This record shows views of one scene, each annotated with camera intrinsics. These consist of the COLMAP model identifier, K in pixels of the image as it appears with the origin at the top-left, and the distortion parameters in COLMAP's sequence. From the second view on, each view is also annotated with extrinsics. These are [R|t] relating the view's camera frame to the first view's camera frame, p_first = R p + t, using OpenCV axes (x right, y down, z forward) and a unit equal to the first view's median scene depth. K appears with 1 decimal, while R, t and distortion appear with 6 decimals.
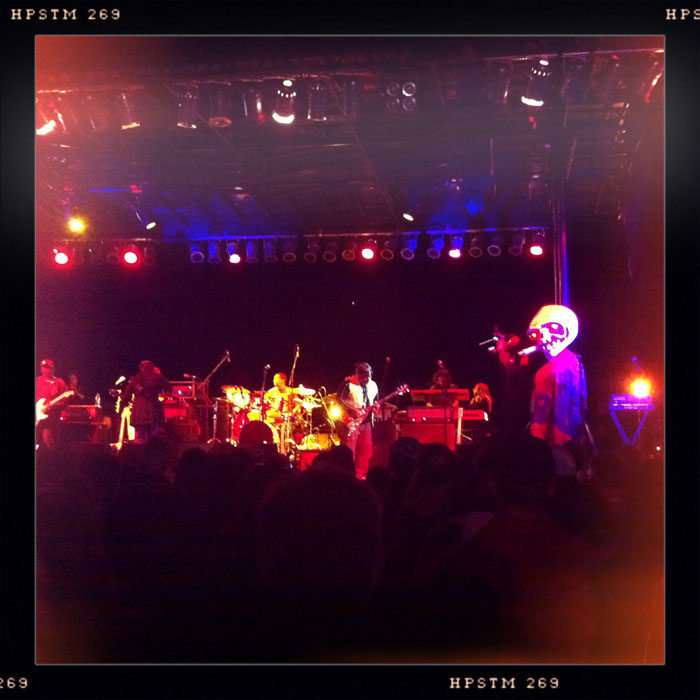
lens RADIAL K [[702.6, 0, 350.0], [0, 702.6, 350.0], [0, 0, 1]] dist [0.081272, -0.228909]
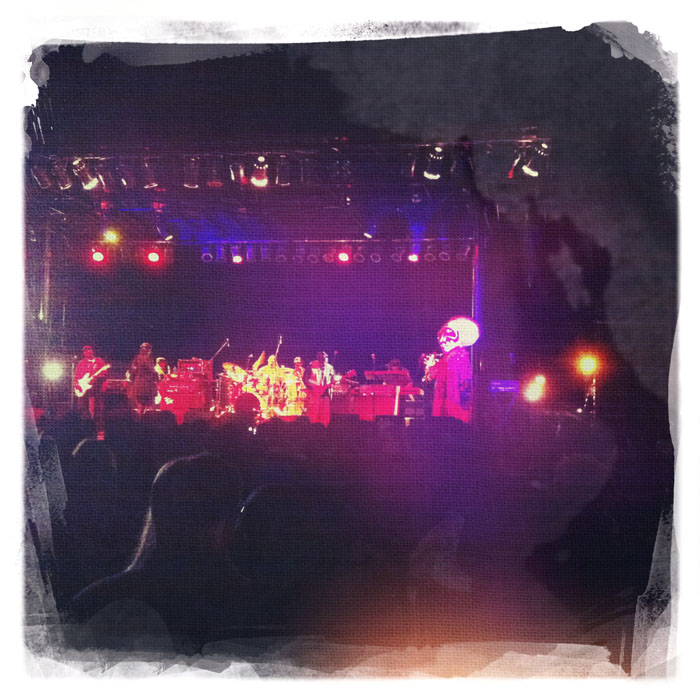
lens RADIAL K [[702.6, 0, 350.0], [0, 702.6, 350.0], [0, 0, 1]] dist [0.081272, -0.228909]
pose [[0.999313, 0.012536, -0.034879, 0.102031], [-0.010530, 0.998312, 0.057116, -0.055810], [0.035537, -0.056710, 0.997758, -0.302391]]
